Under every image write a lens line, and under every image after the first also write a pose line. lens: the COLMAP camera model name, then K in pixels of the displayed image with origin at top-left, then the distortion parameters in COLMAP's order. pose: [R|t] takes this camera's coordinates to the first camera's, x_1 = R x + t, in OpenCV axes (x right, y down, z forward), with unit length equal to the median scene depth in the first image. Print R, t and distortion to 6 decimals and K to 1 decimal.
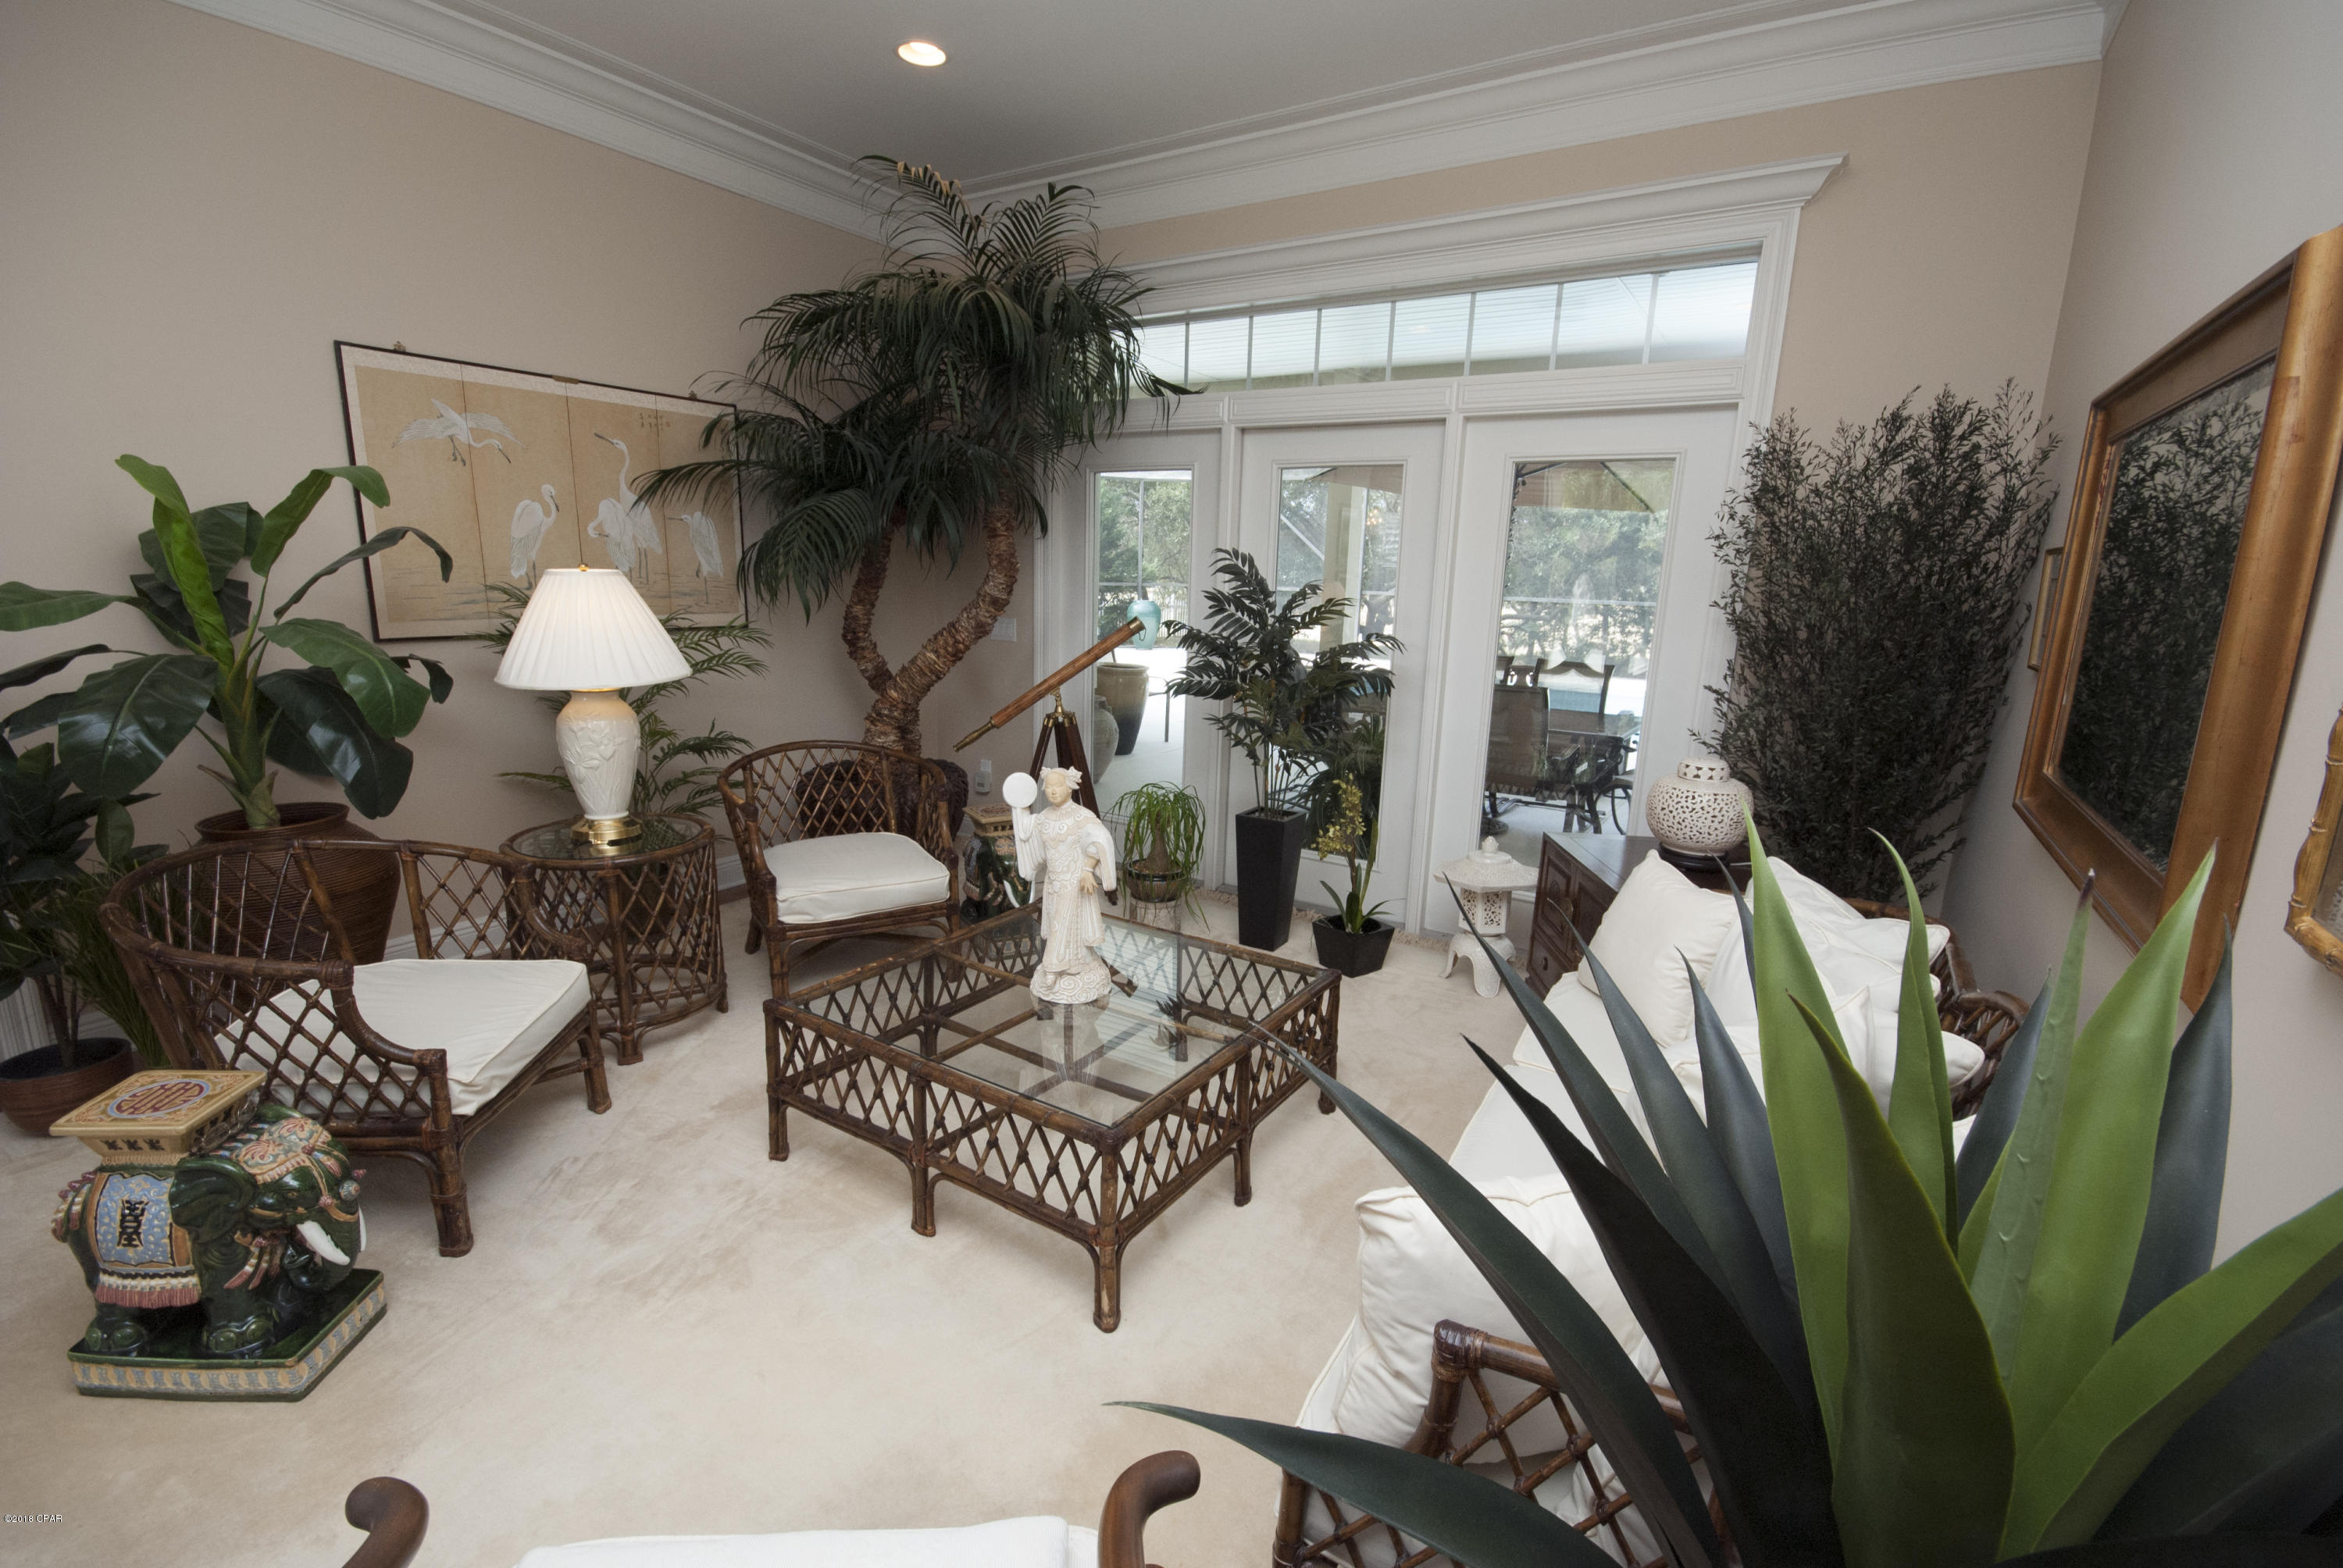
lens RADIAL K [[1031.2, 0, 1171.5], [0, 1031.2, 784.0], [0, 0, 1]] dist [0.006263, -0.008751]
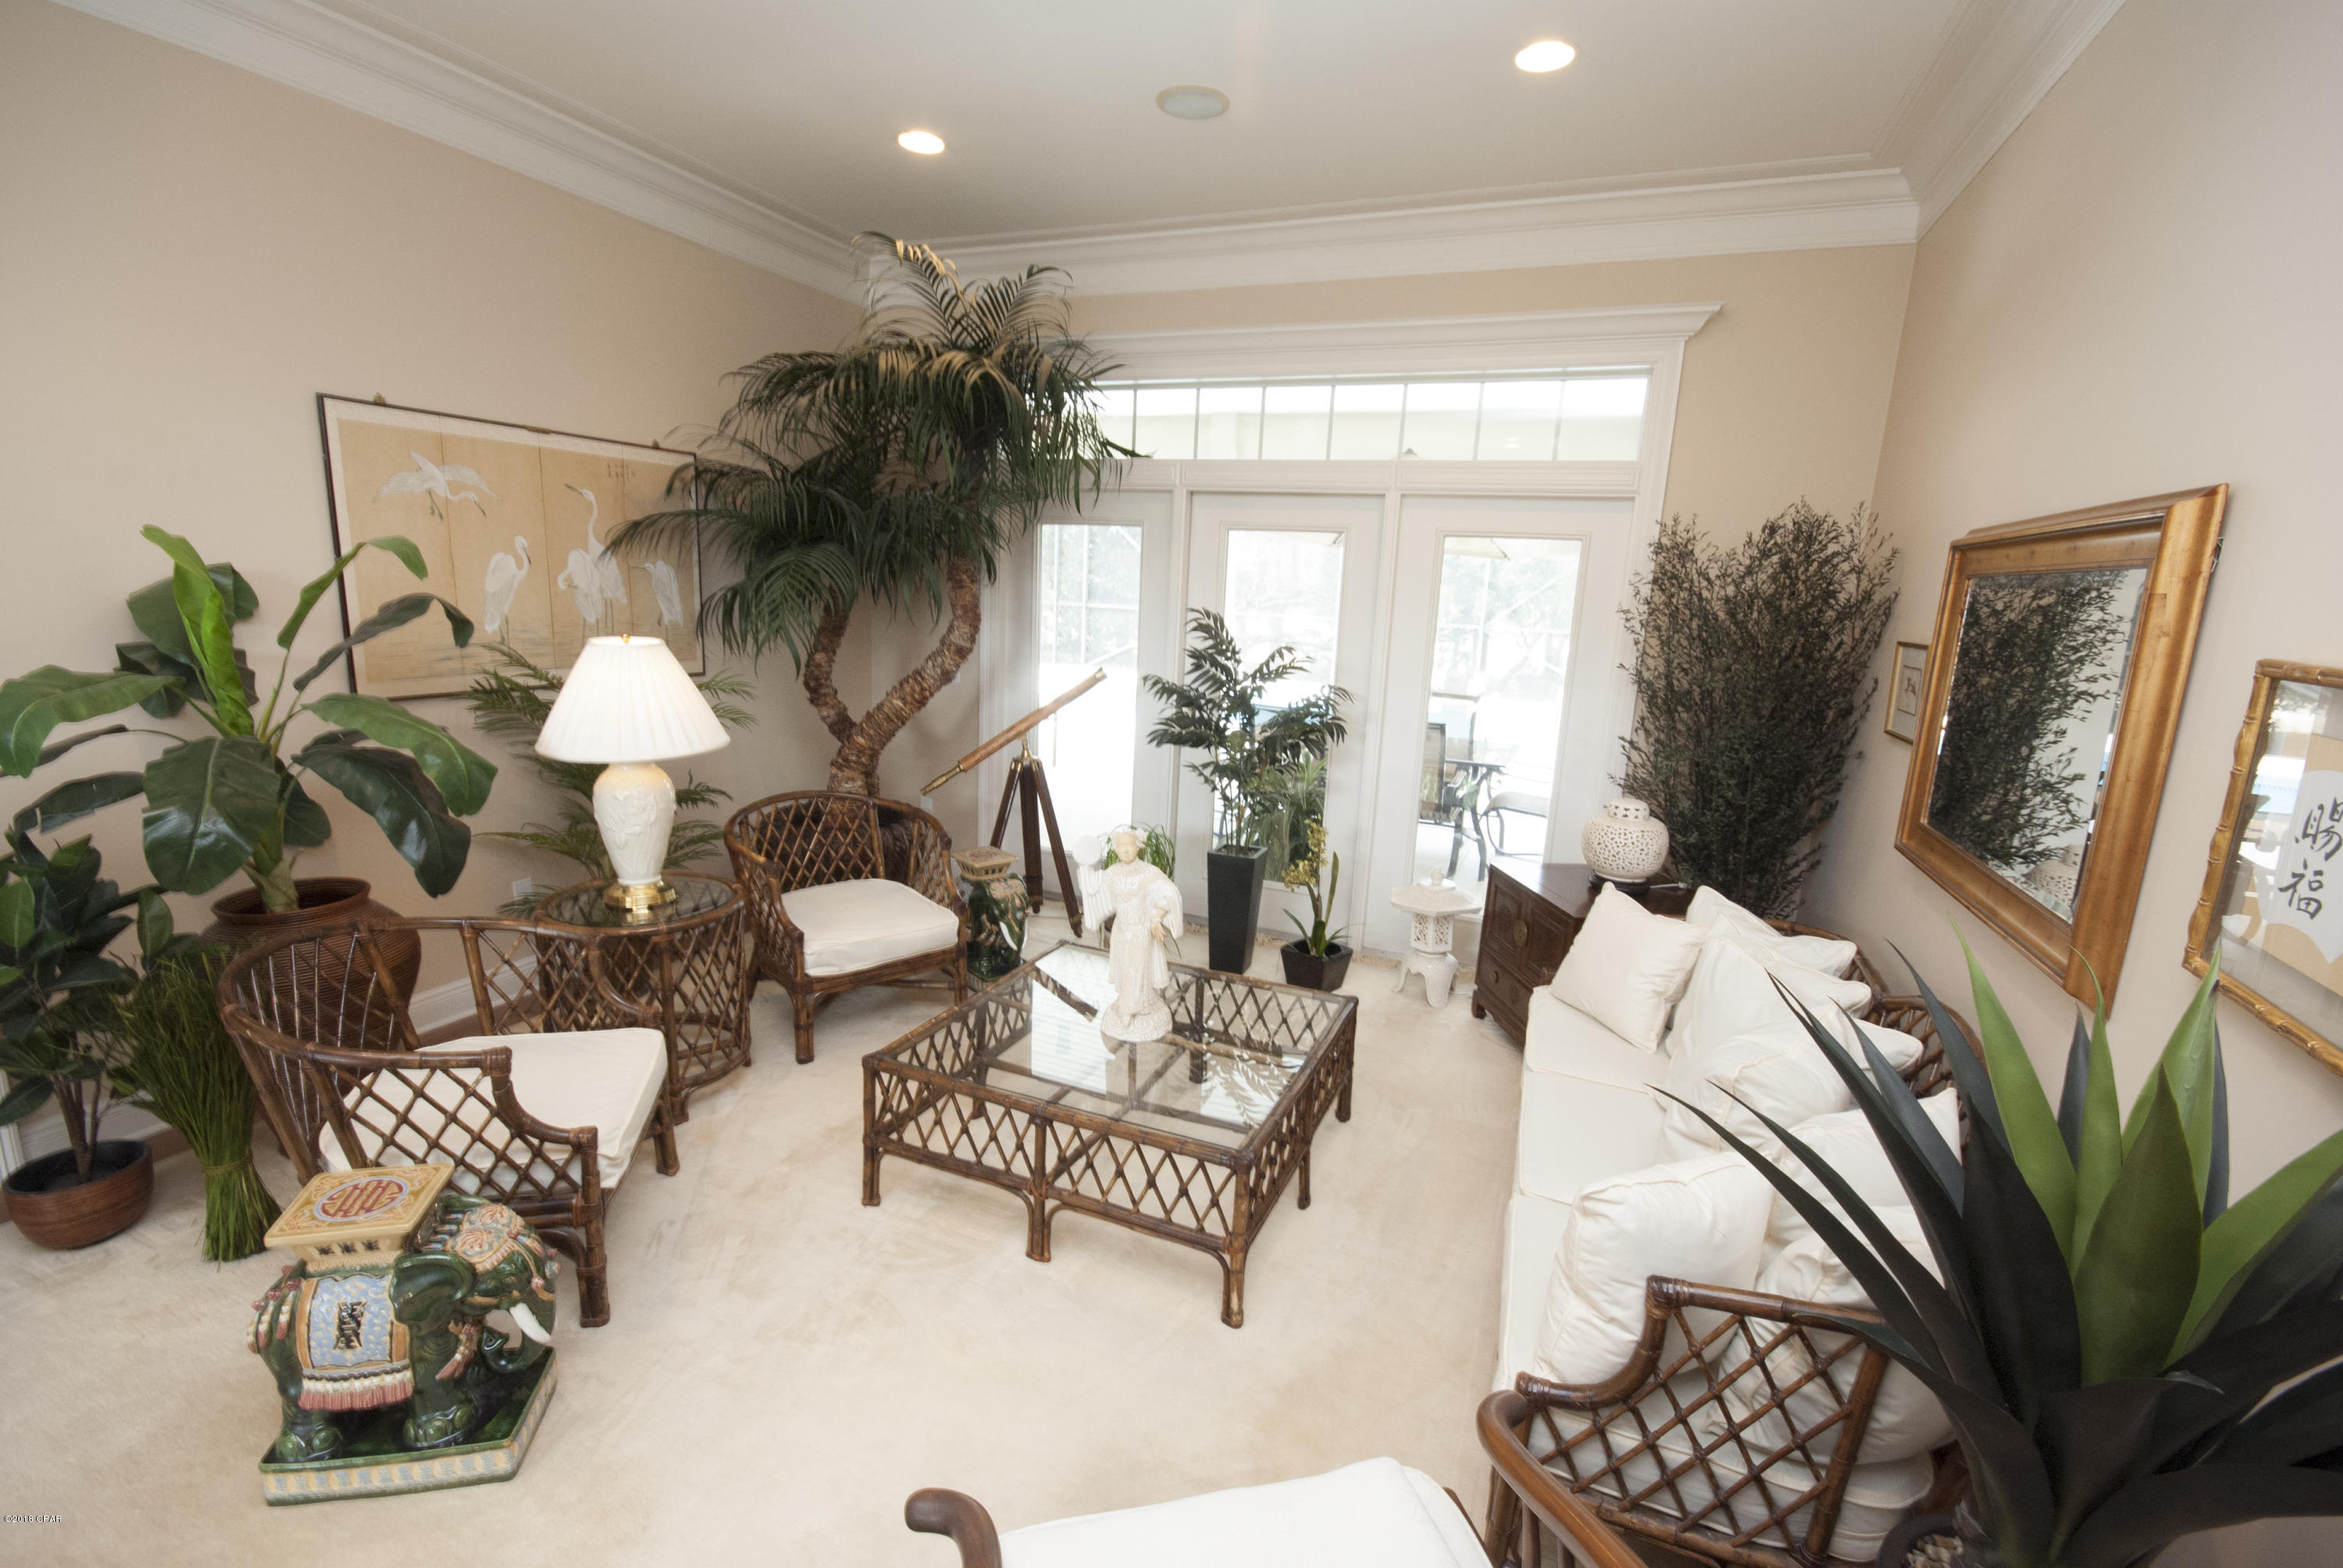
lens RADIAL K [[1031.8, 0, 1171.5], [0, 1031.8, 784.0], [0, 0, 1]] dist [-0.002746, -0.000312]
pose [[0.984400, -0.018822, 0.174935, -0.222494], [0.020012, 0.999787, -0.005041, -0.050211], [-0.174803, 0.008463, 0.984567, -0.087281]]
